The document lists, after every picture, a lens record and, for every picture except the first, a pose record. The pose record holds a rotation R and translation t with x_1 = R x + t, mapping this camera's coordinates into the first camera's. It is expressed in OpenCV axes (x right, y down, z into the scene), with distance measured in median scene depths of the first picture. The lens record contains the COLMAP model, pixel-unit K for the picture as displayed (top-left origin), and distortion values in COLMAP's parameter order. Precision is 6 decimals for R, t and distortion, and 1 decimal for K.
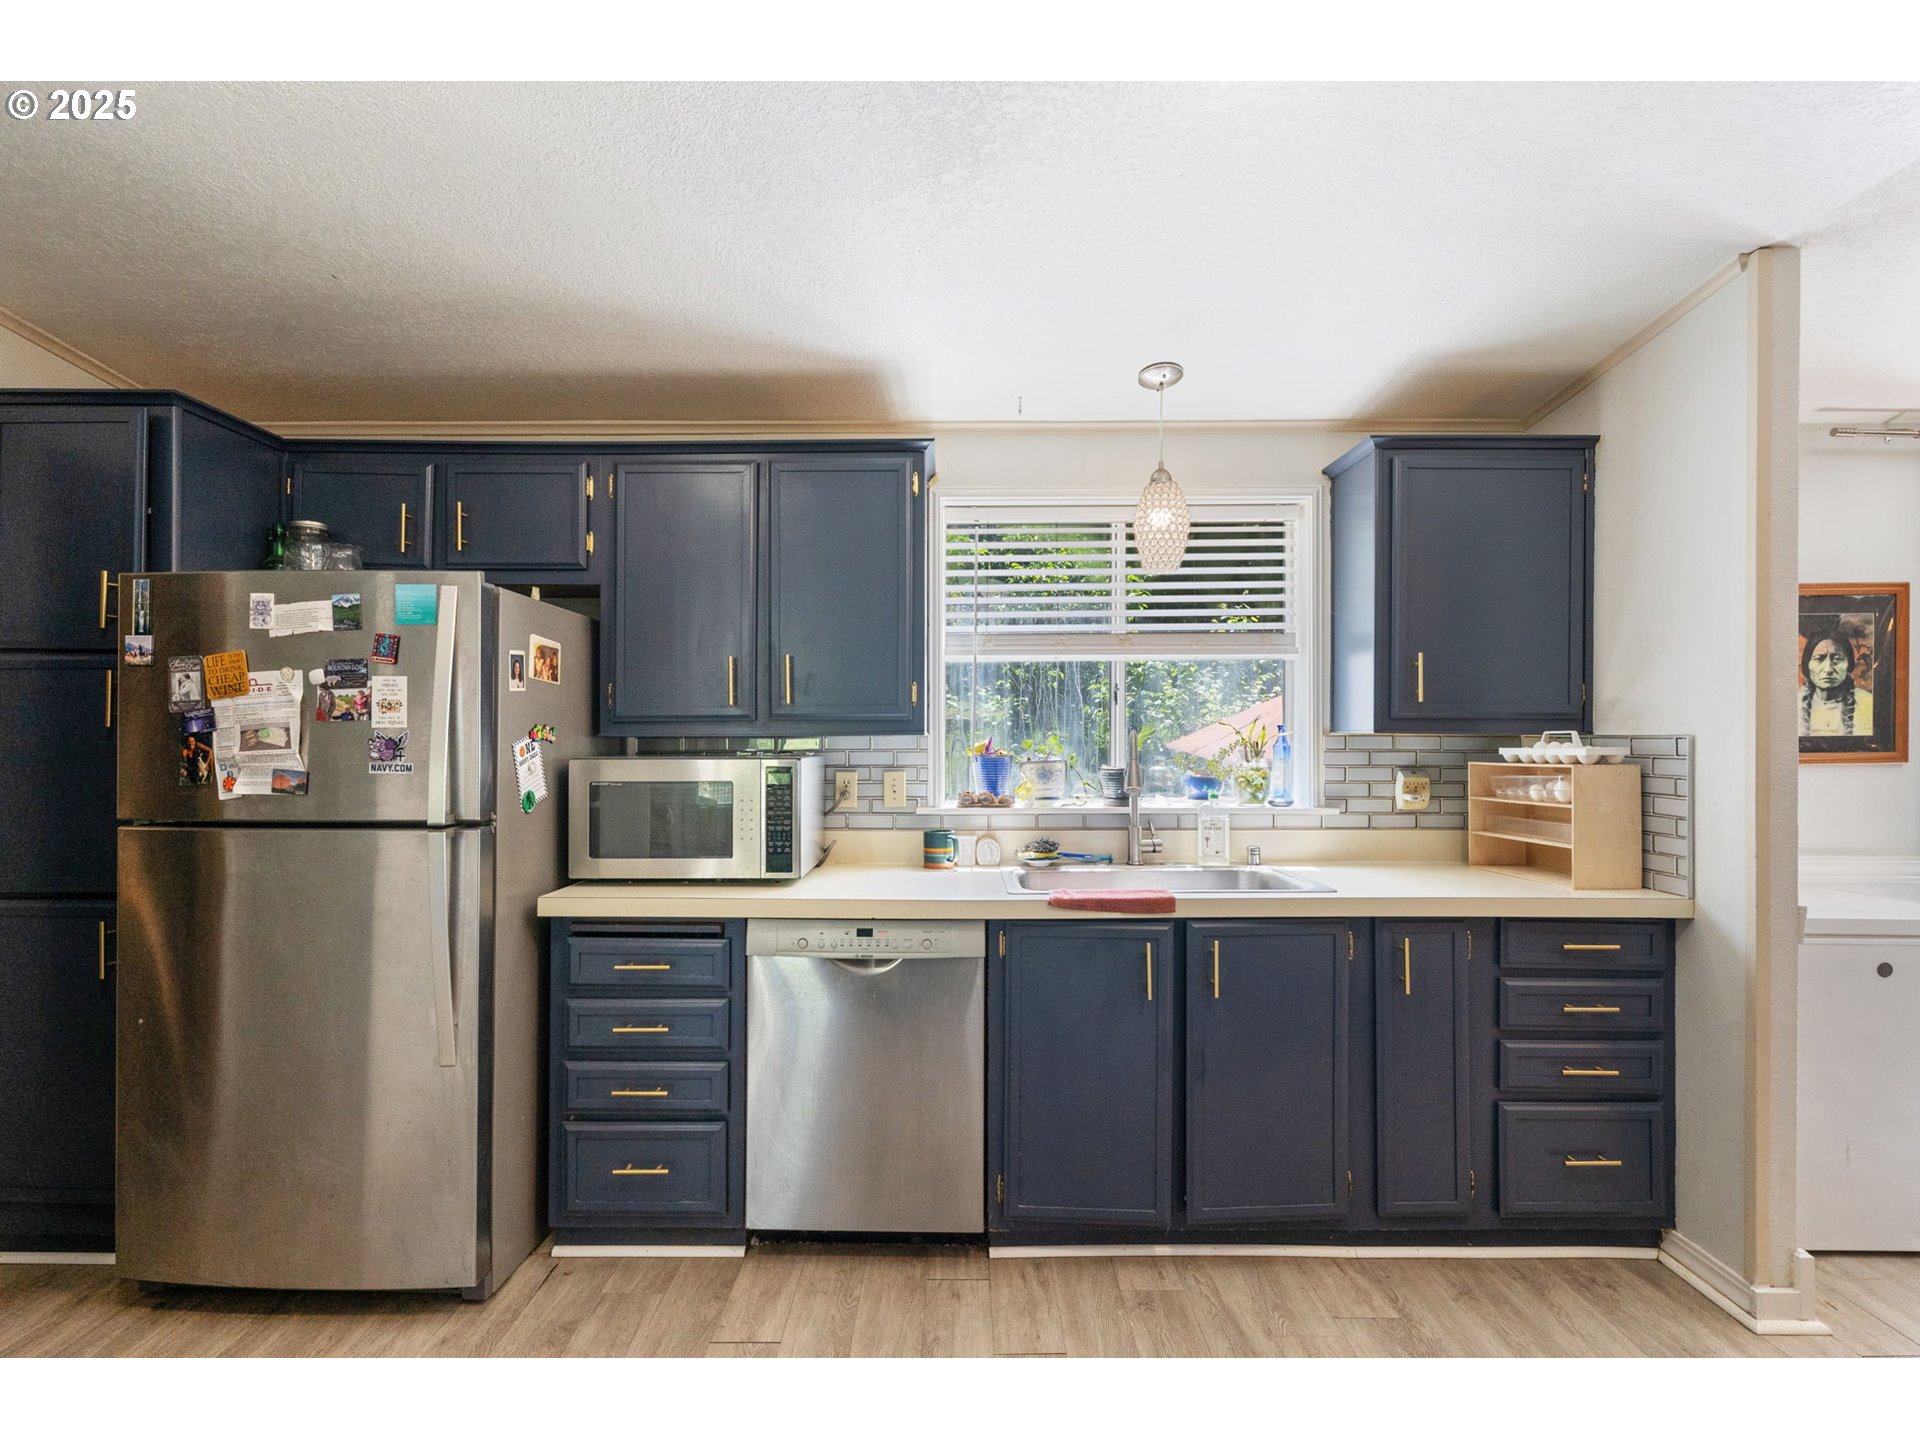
lens RADIAL K [[890.9, 0, 955.3], [0, 890.9, 734.5], [0, 0, 1]] dist [-0.001111, 0.001555]
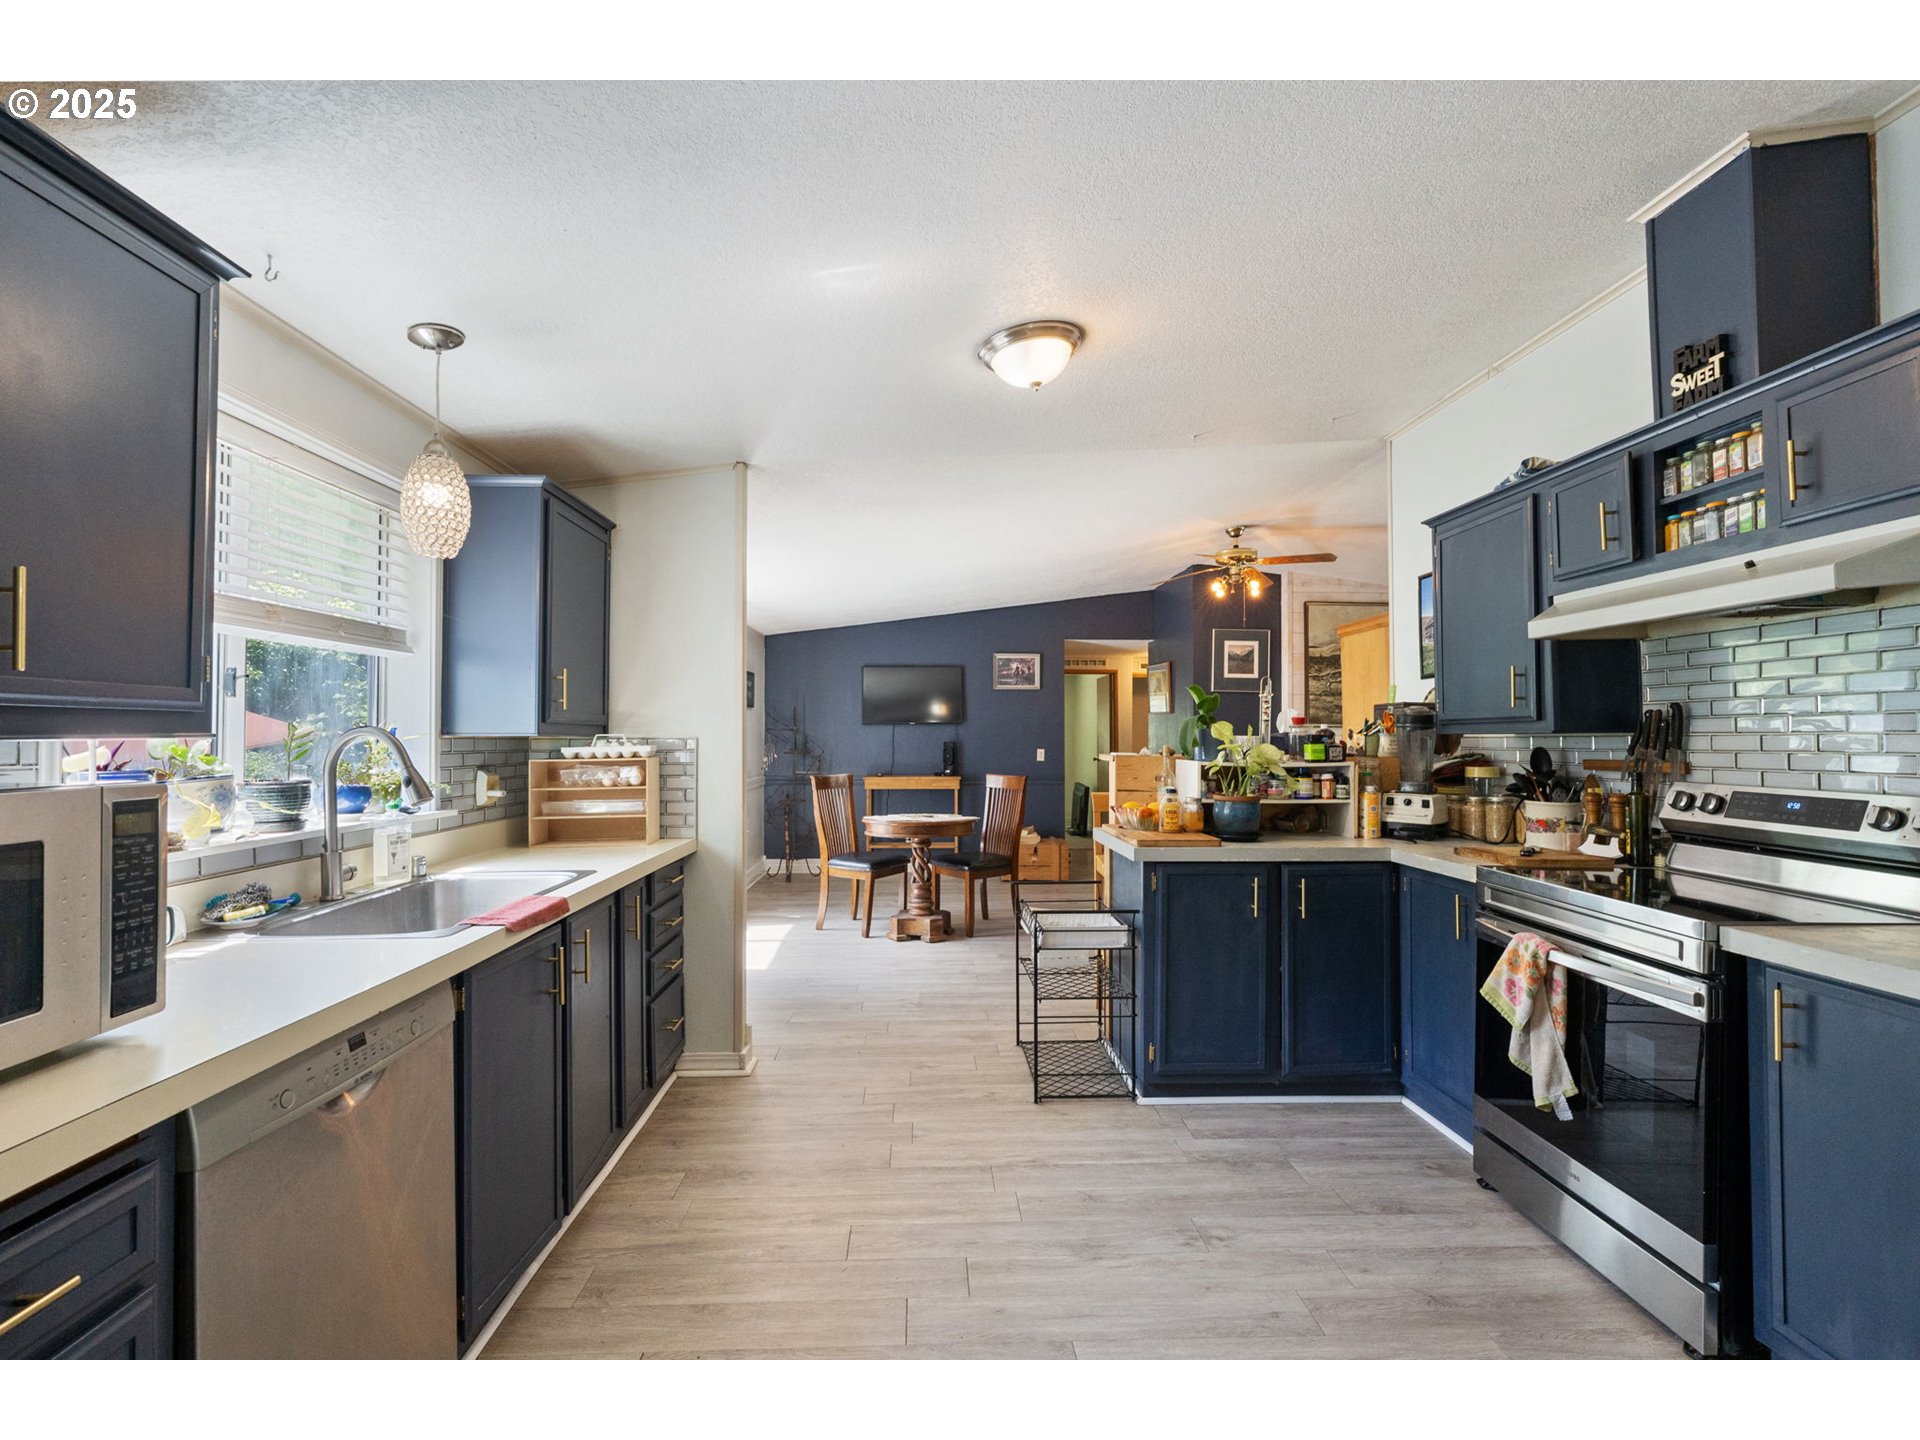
lens RADIAL K [[872.2, 0, 951.6], [0, 872.2, 726.2], [0, 0, 1]] dist [0.004531, 0.000271]
pose [[-0.037224, 0.011520, 0.999241, -0.742395], [0.003072, 0.999930, -0.011413, 0.000950], [-0.999302, 0.002645, -0.037257, 0.578675]]
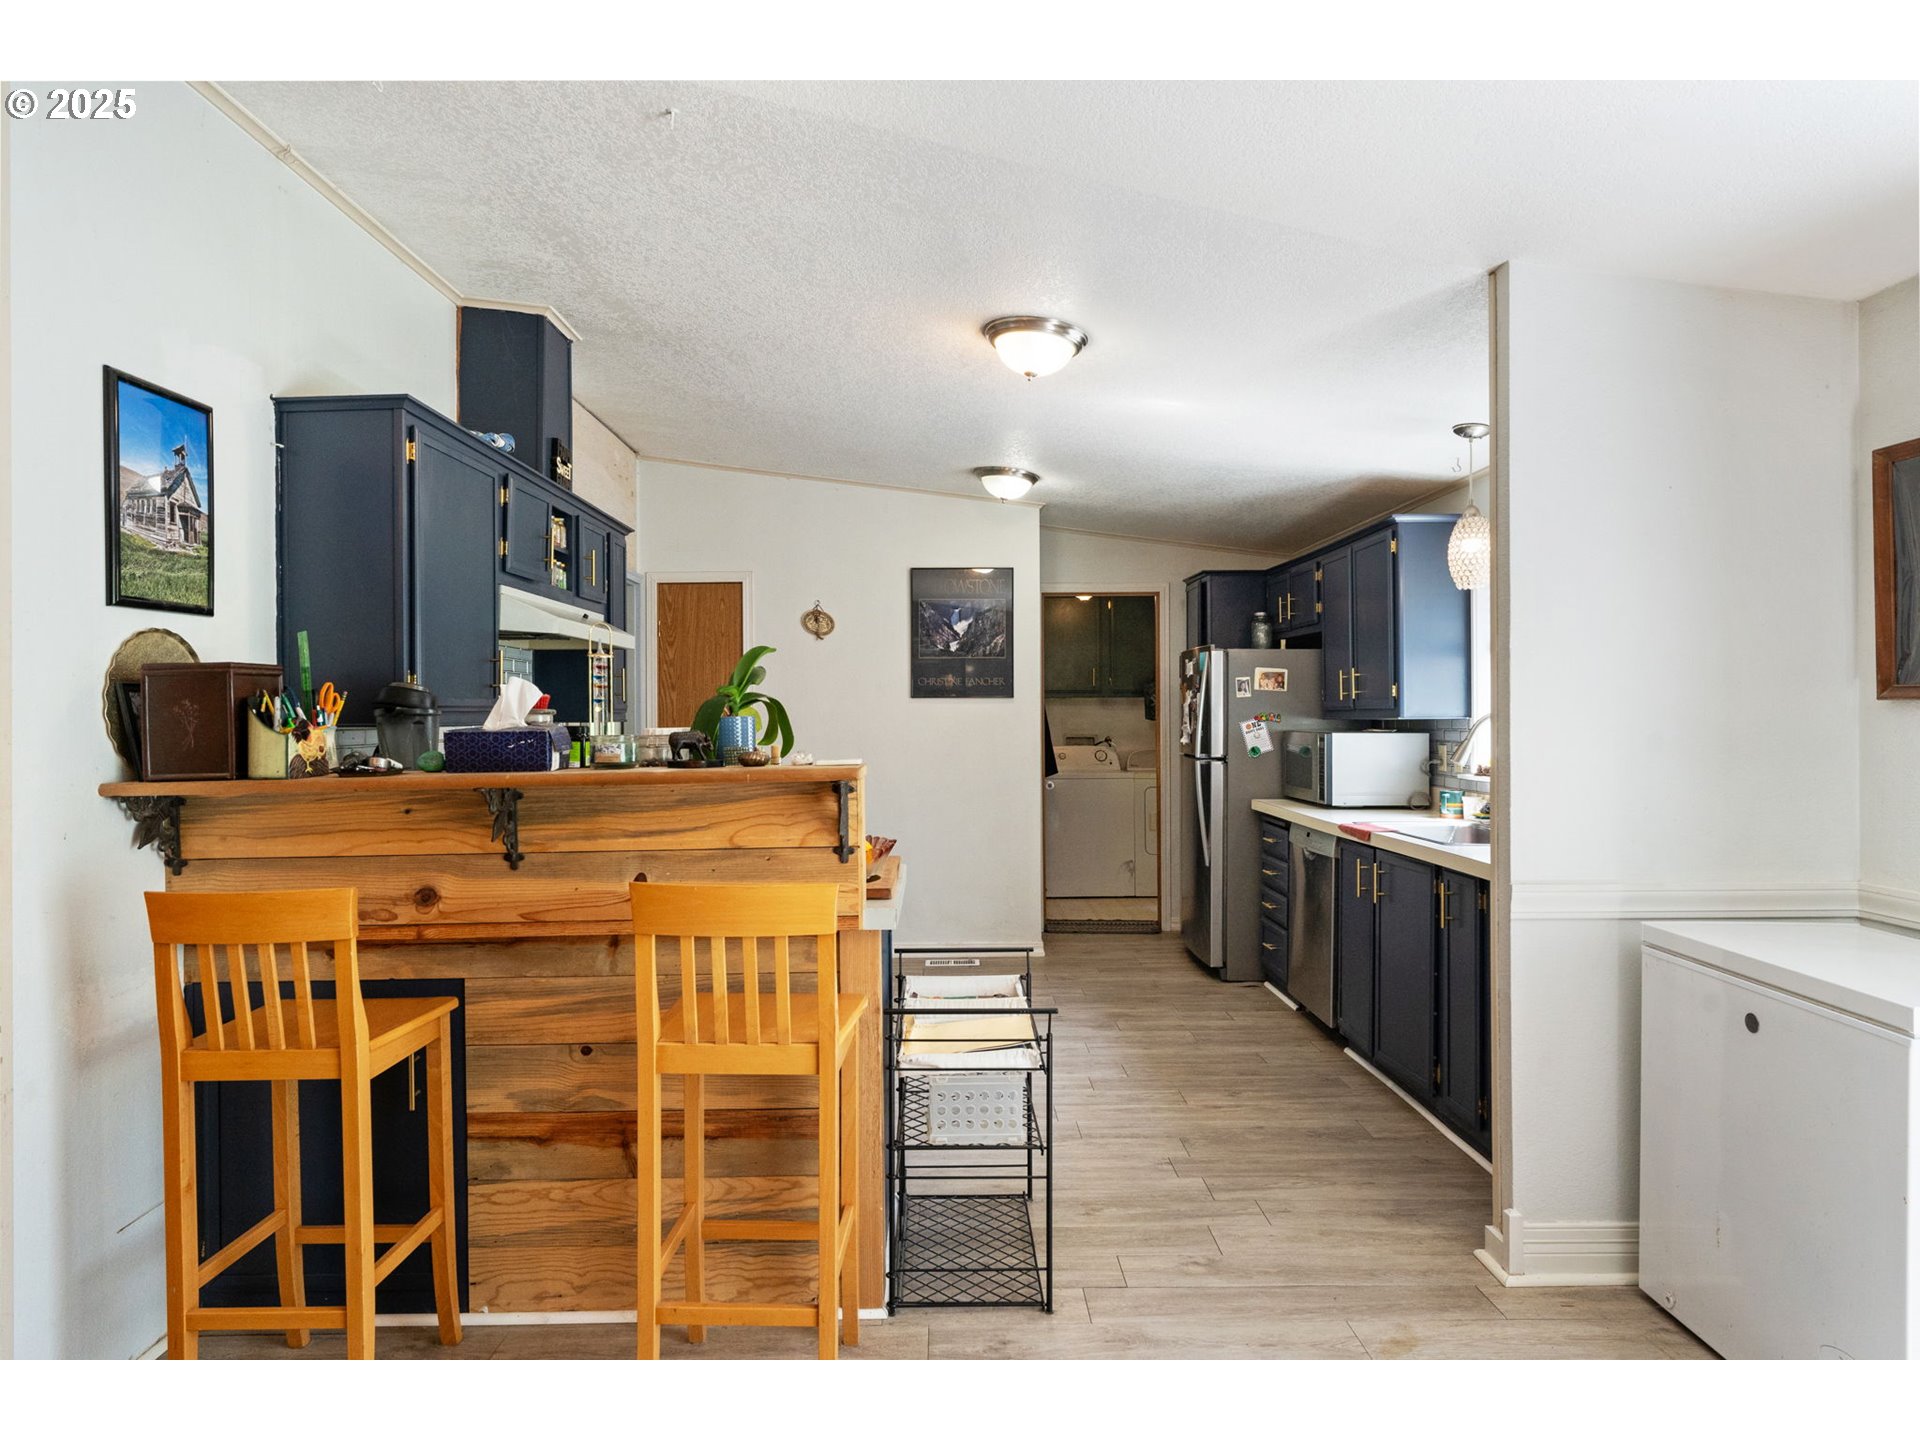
lens RADIAL K [[1139.9, 0, 943.0], [0, 1139.9, 716.9], [0, 0, 1]] dist [-0.016377, 0.000768]
pose [[0.005611, 0.001704, -0.999983, 2.032261], [0.005754, 0.999982, 0.001736, -0.011186], [0.999968, -0.005763, 0.005601, 0.284020]]
